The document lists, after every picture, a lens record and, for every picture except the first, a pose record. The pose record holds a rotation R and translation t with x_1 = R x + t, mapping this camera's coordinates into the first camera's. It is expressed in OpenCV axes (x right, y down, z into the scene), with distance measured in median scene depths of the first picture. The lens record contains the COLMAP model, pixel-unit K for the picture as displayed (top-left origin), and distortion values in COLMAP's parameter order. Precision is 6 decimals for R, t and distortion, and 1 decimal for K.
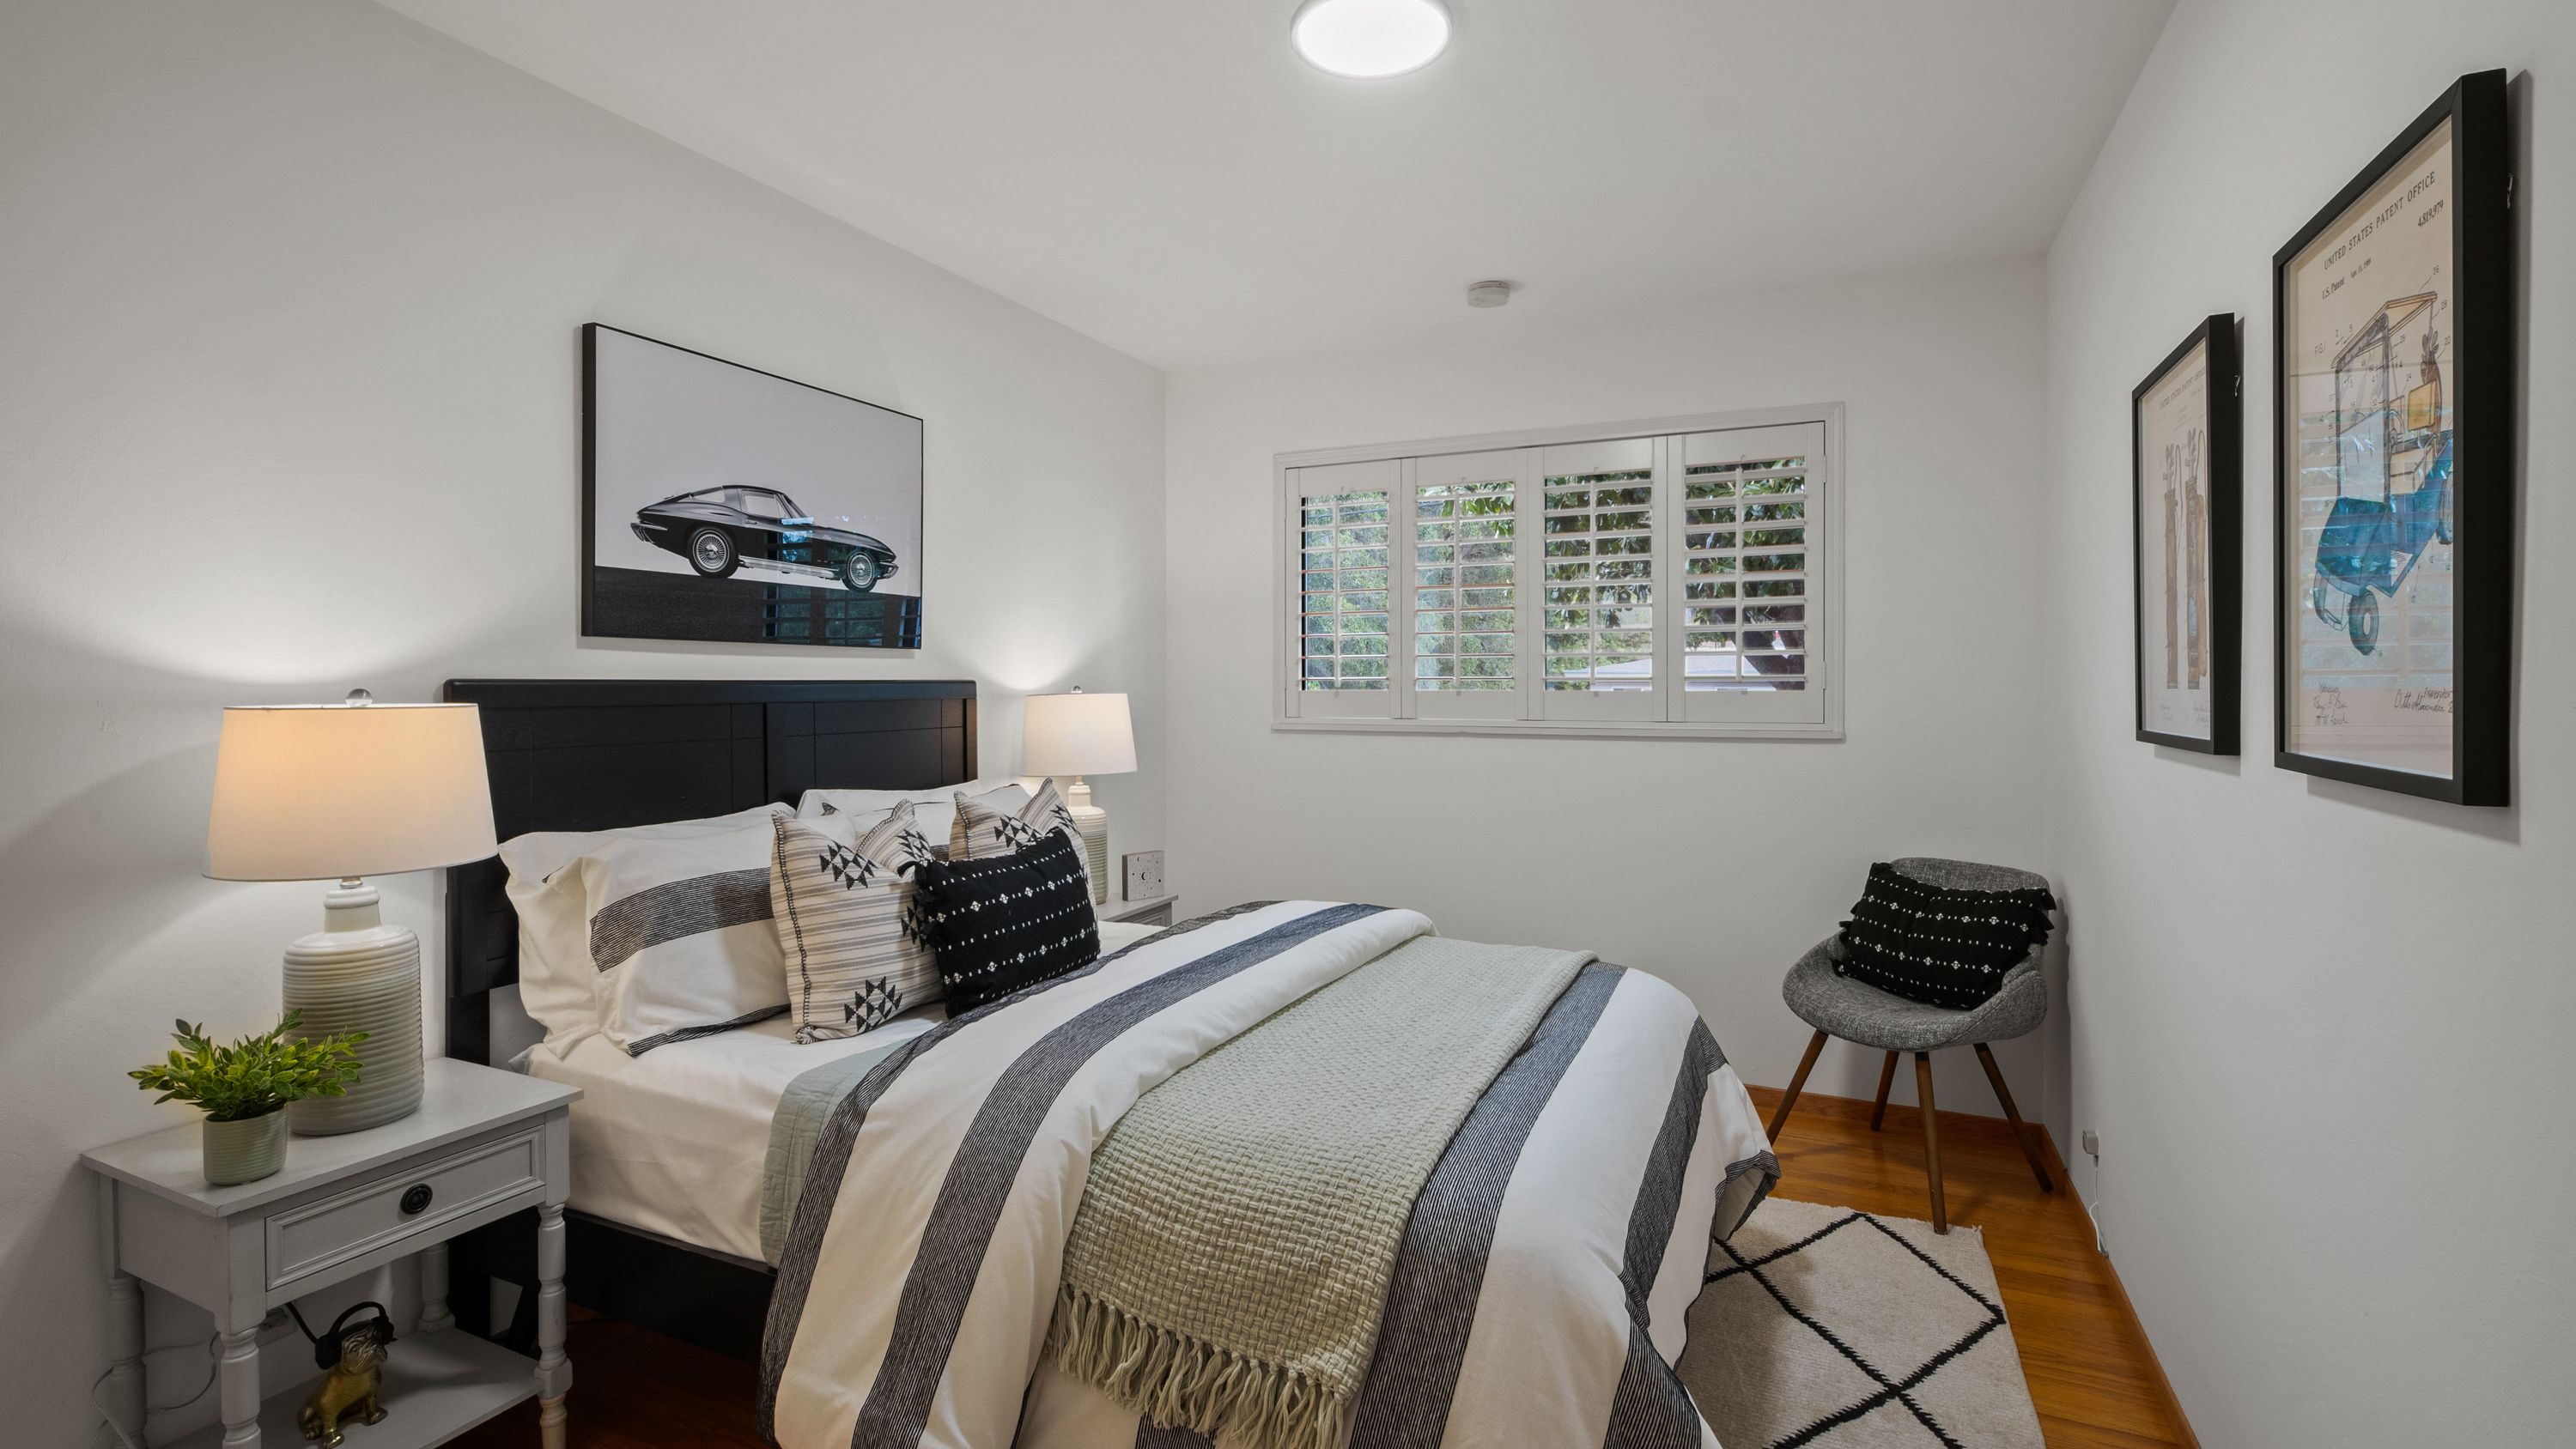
lens RADIAL K [[1163.1, 0, 1286.9], [0, 1163.1, 731.6], [0, 0, 1]] dist [0.013807, -0.009401]
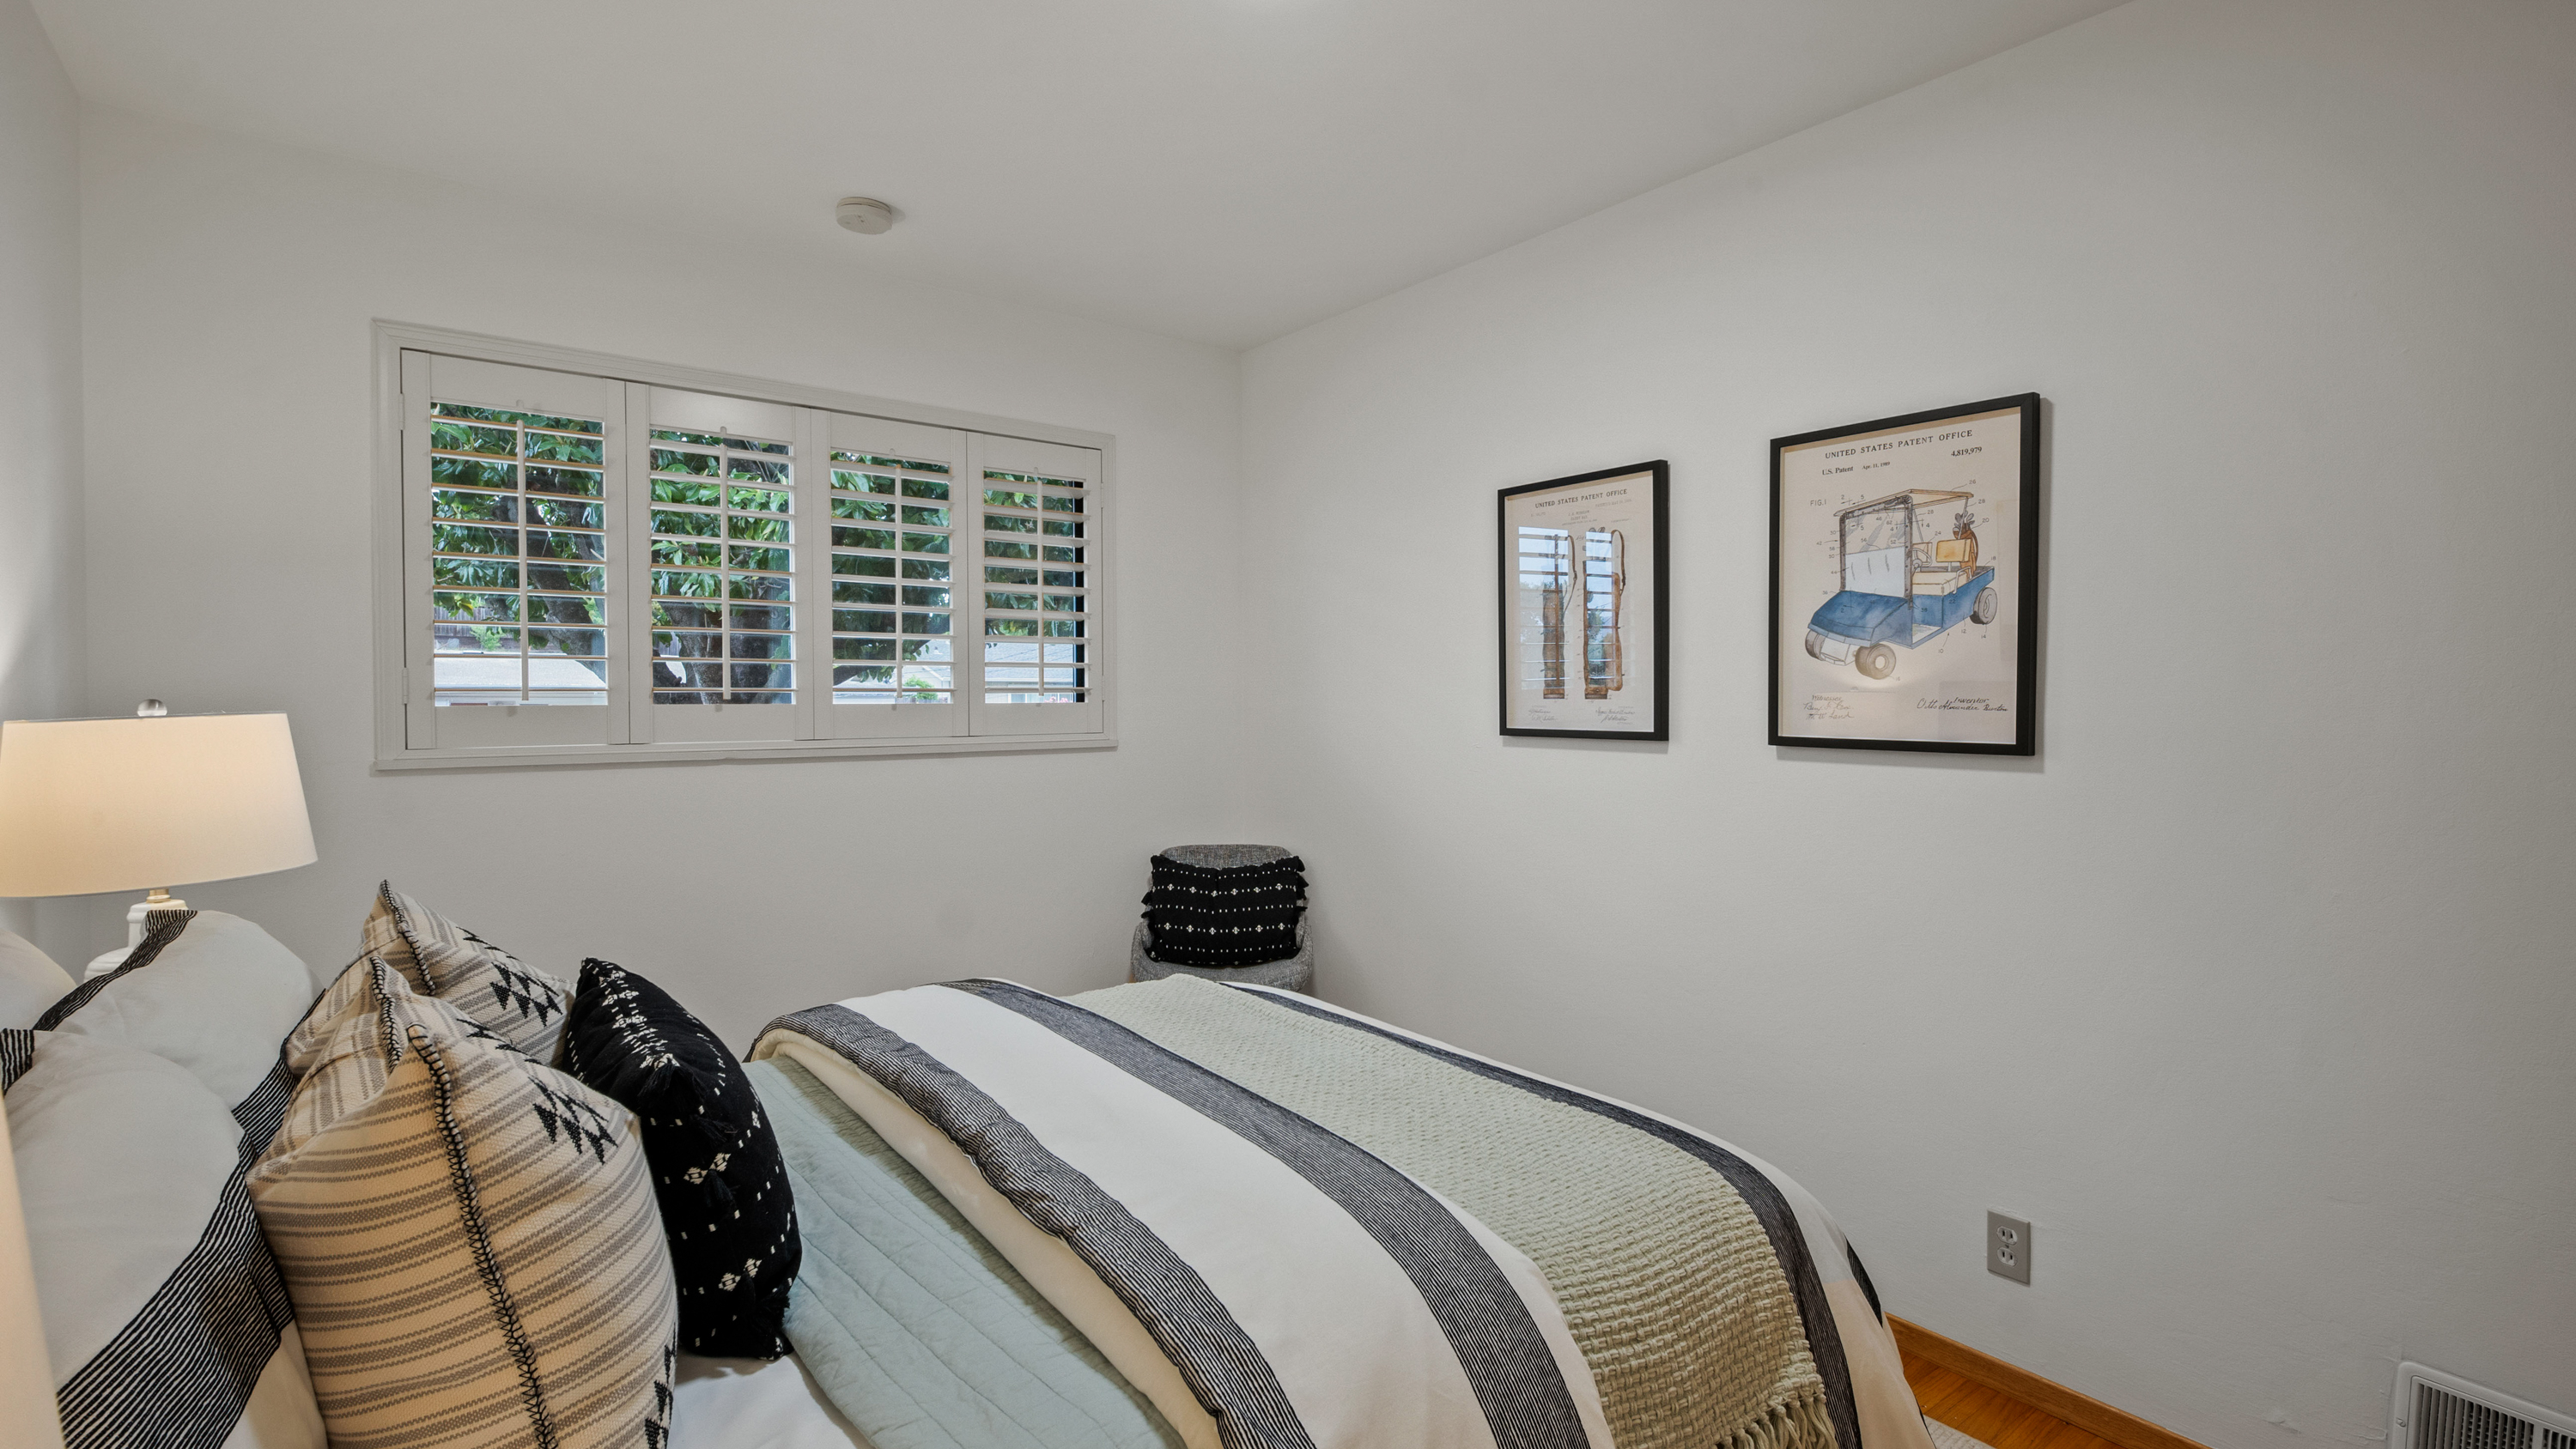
lens RADIAL K [[1154.5, 0, 1280.2], [0, 1154.5, 737.6], [0, 0, 1]] dist [0.011495, -0.008192]
pose [[0.467479, -0.032054, 0.883423, -0.640194], [0.036530, 0.999189, 0.016924, -0.023418], [-0.883249, 0.024360, 0.468271, 0.567020]]
